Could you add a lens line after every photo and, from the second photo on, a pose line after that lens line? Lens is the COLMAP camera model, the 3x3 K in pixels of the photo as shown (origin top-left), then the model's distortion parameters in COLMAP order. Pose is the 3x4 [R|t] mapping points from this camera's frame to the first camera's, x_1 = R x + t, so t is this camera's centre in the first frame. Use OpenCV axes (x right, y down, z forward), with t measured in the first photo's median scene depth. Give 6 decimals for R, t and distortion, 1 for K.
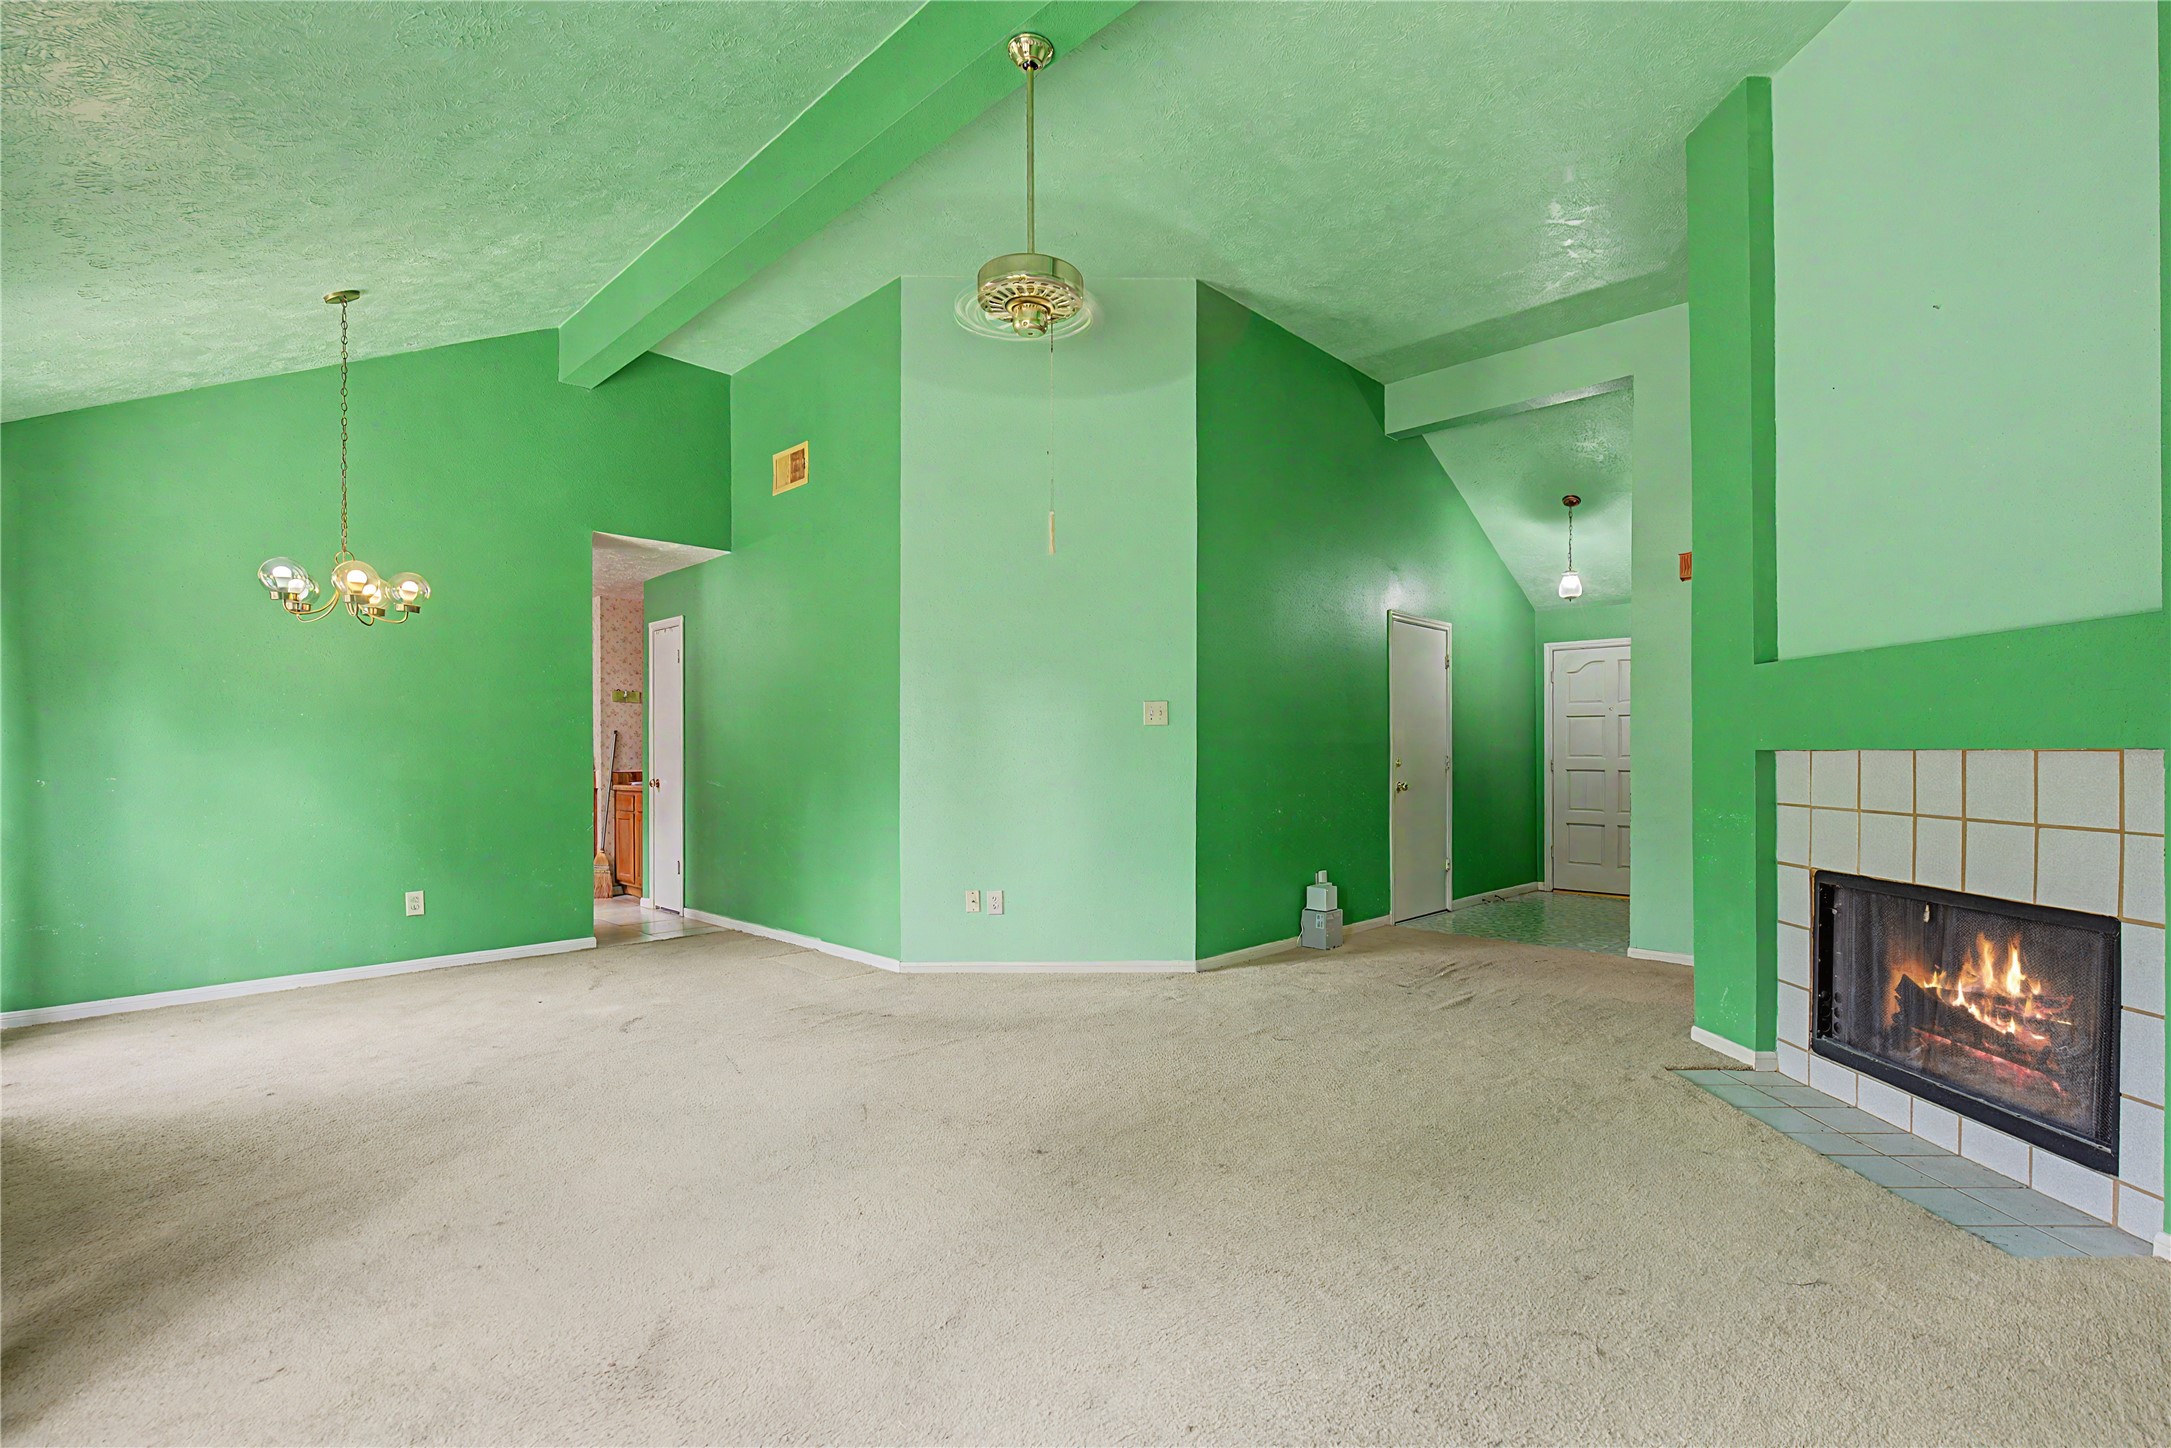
lens RADIAL K [[993.2, 0, 1107.2], [0, 993.2, 751.6], [0, 0, 1]] dist [-0.002445, 0.001345]
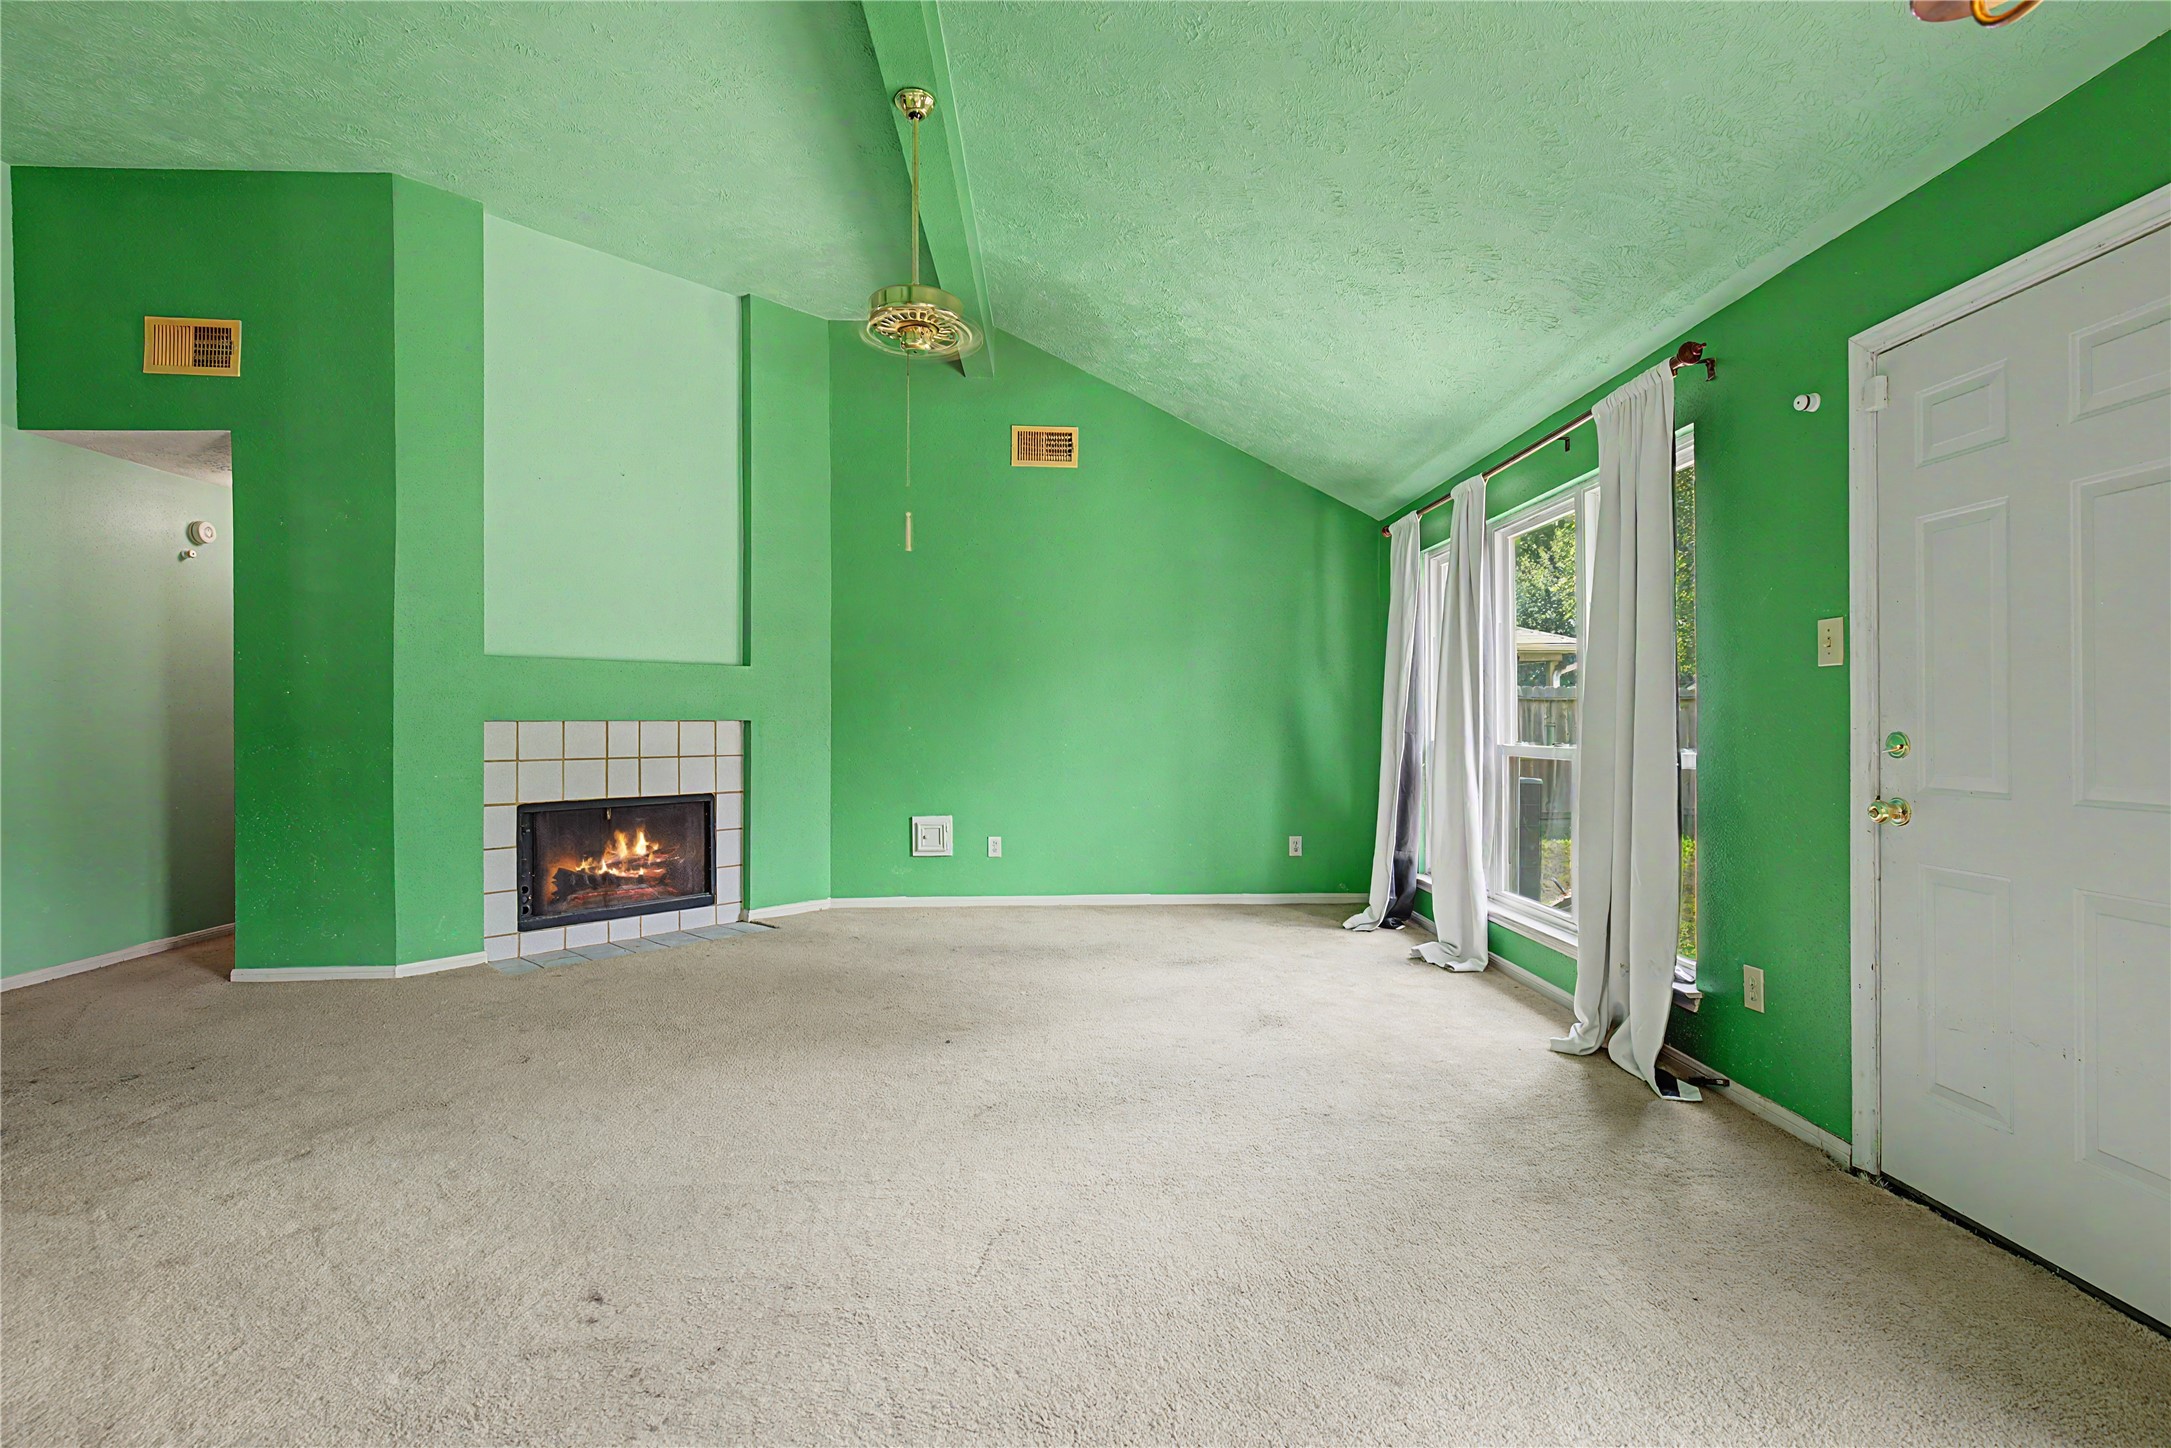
lens RADIAL K [[993.2, 0, 1089.0], [0, 993.2, 715.3], [0, 0, 1]] dist [-0.002445, 0.001345]
pose [[-0.720596, 0.007465, 0.693315, -0.870315], [0.004076, 0.999970, -0.006530, 0.003062], [-0.693343, -0.001879, -0.720605, 1.466572]]
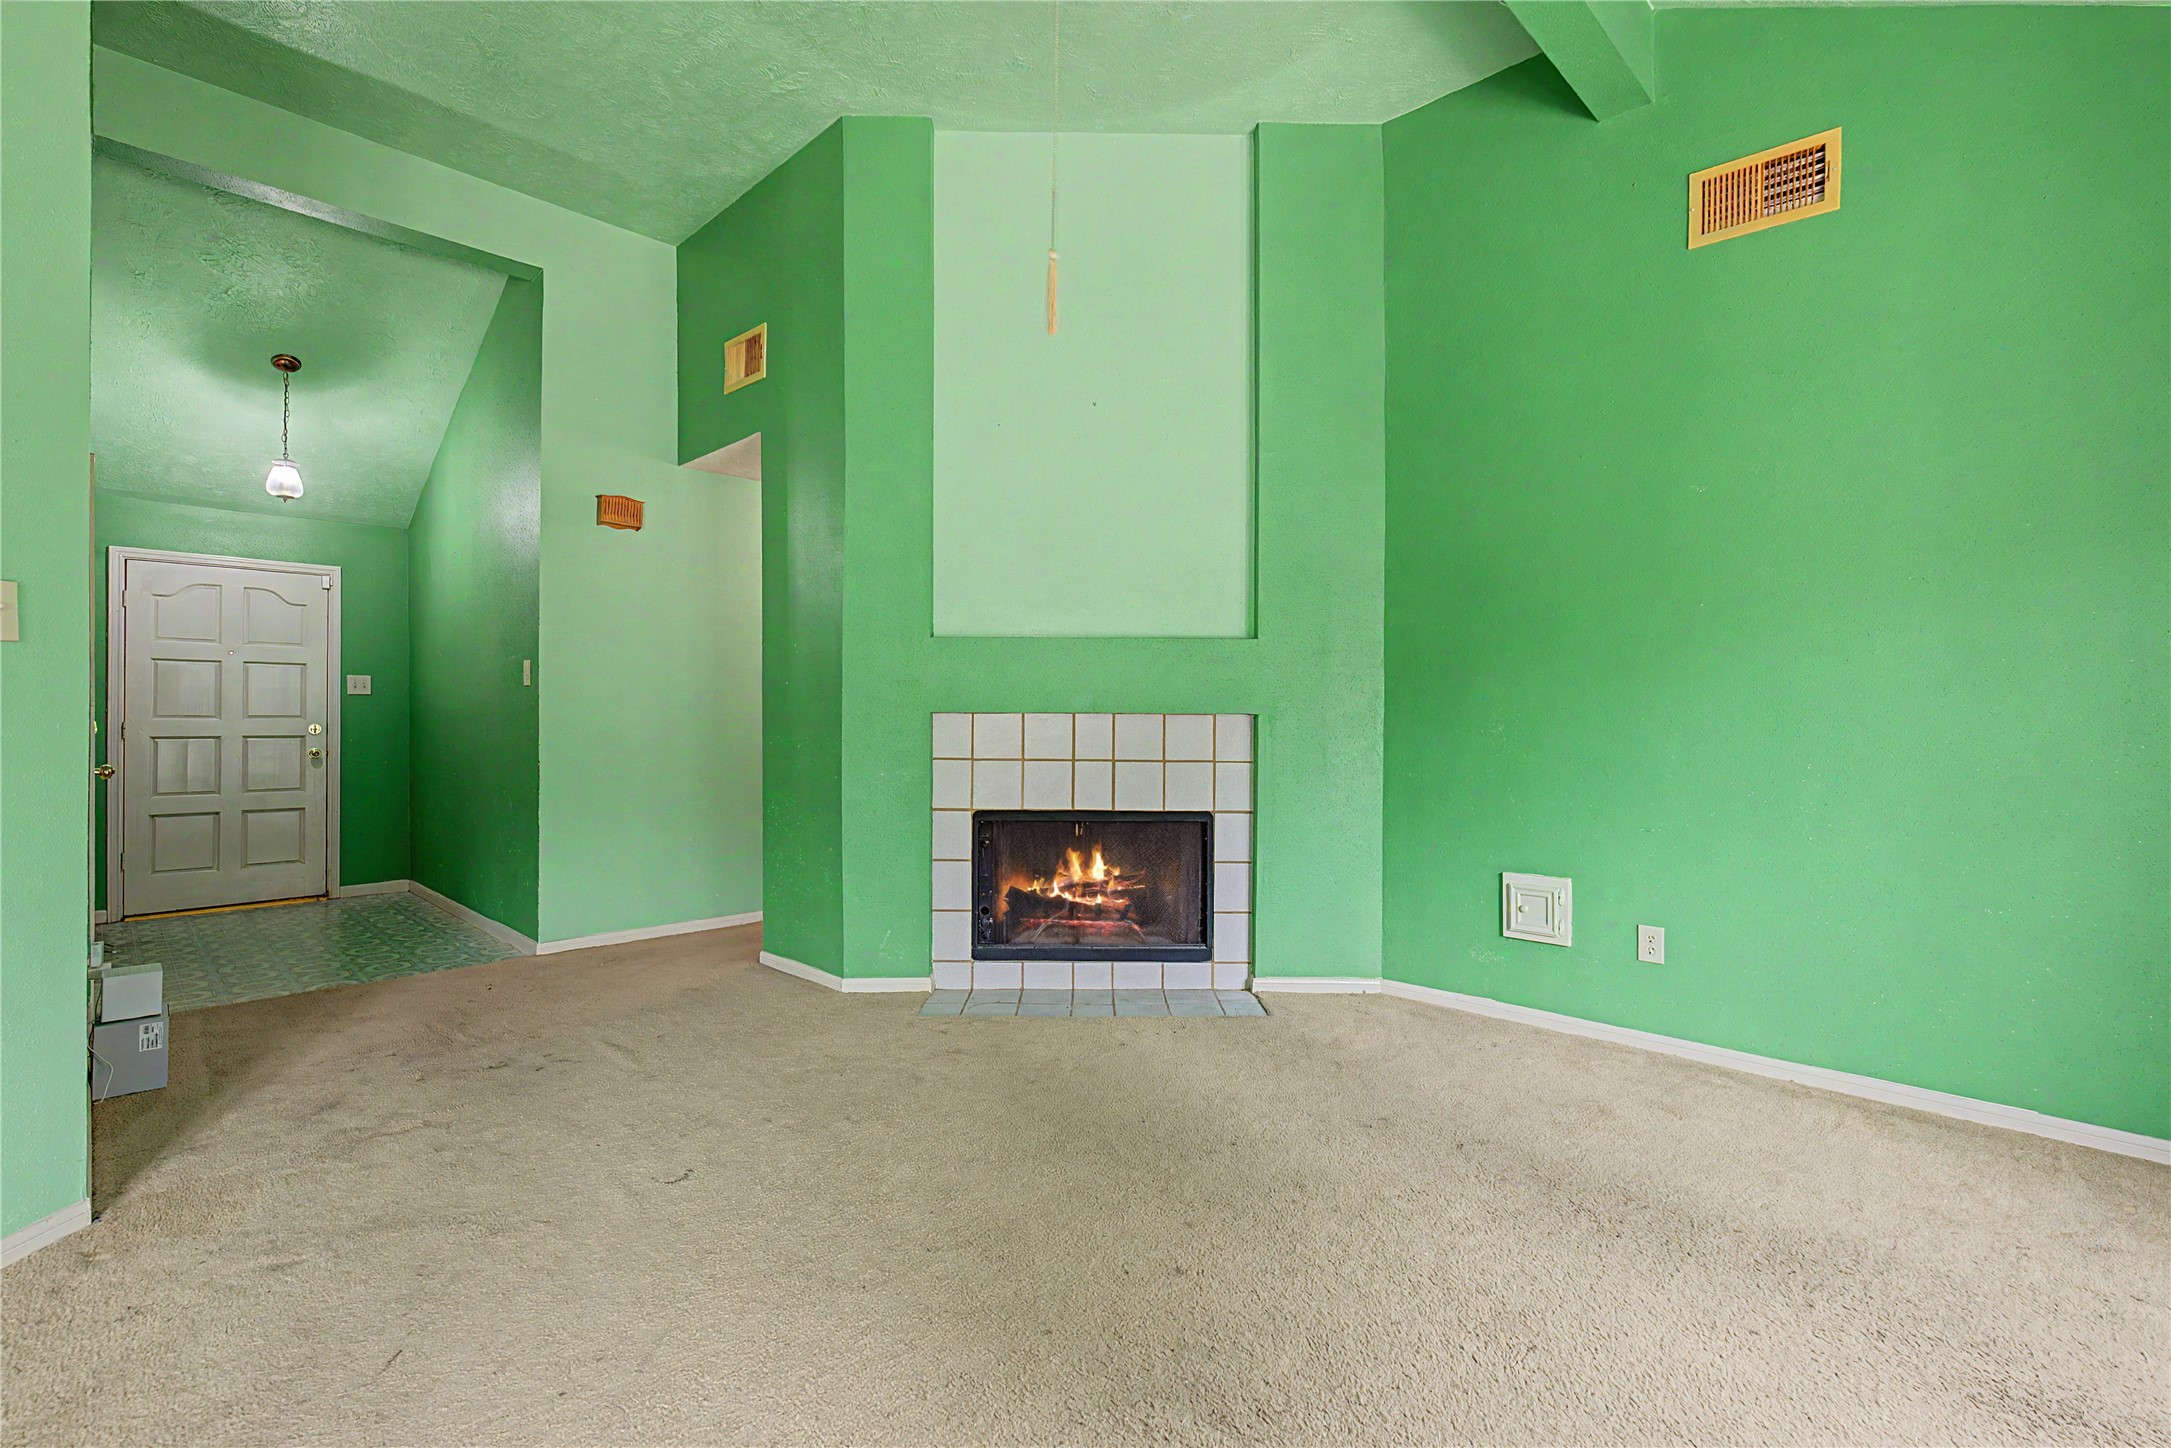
lens RADIAL K [[993.2, 0, 1090.7], [0, 993.2, 707.5], [0, 0, 1]] dist [-0.002445, 0.001345]
pose [[0.006035, 0.006408, 0.999961, -0.504077], [-0.004264, 0.999971, -0.006383, -0.000871], [-0.999973, -0.004225, 0.006062, 0.850909]]
